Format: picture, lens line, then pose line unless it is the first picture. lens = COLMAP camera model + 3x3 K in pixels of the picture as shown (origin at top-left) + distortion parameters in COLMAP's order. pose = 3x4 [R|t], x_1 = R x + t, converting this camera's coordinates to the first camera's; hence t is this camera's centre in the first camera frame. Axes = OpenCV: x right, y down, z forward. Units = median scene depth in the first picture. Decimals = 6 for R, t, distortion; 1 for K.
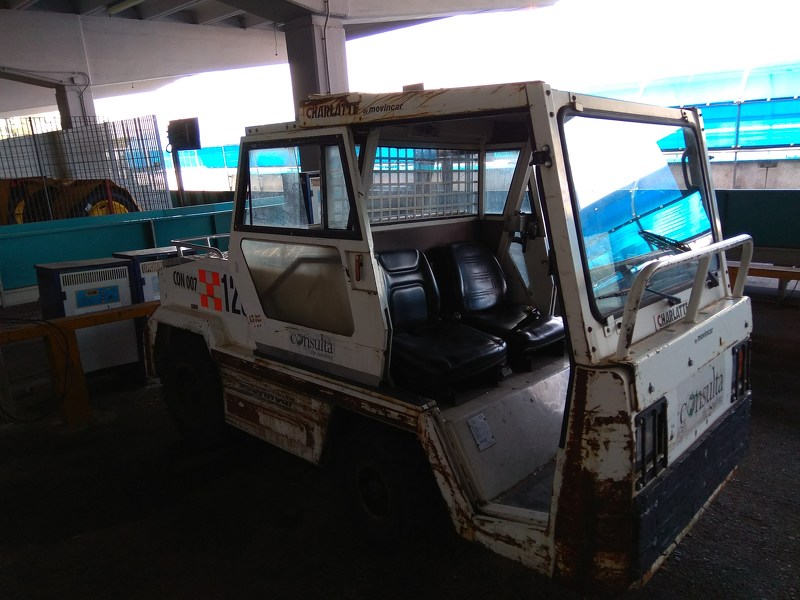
lens RADIAL K [[601.5, 0, 400.0], [0, 601.5, 300.0], [0, 0, 1]] dist [0.102484, -0.152269]
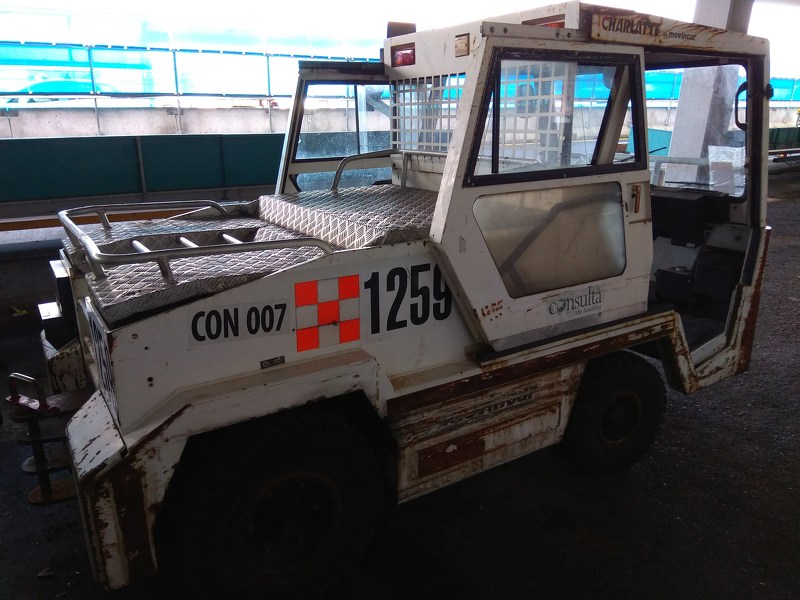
lens RADIAL K [[601.5, 0, 400.0], [0, 601.5, 300.0], [0, 0, 1]] dist [0.102484, -0.152269]
pose [[0.259064, -0.263694, 0.929167, -0.989994], [0.196738, 0.956248, 0.216526, -0.164474], [-0.945611, 0.126708, 0.299608, 0.958173]]
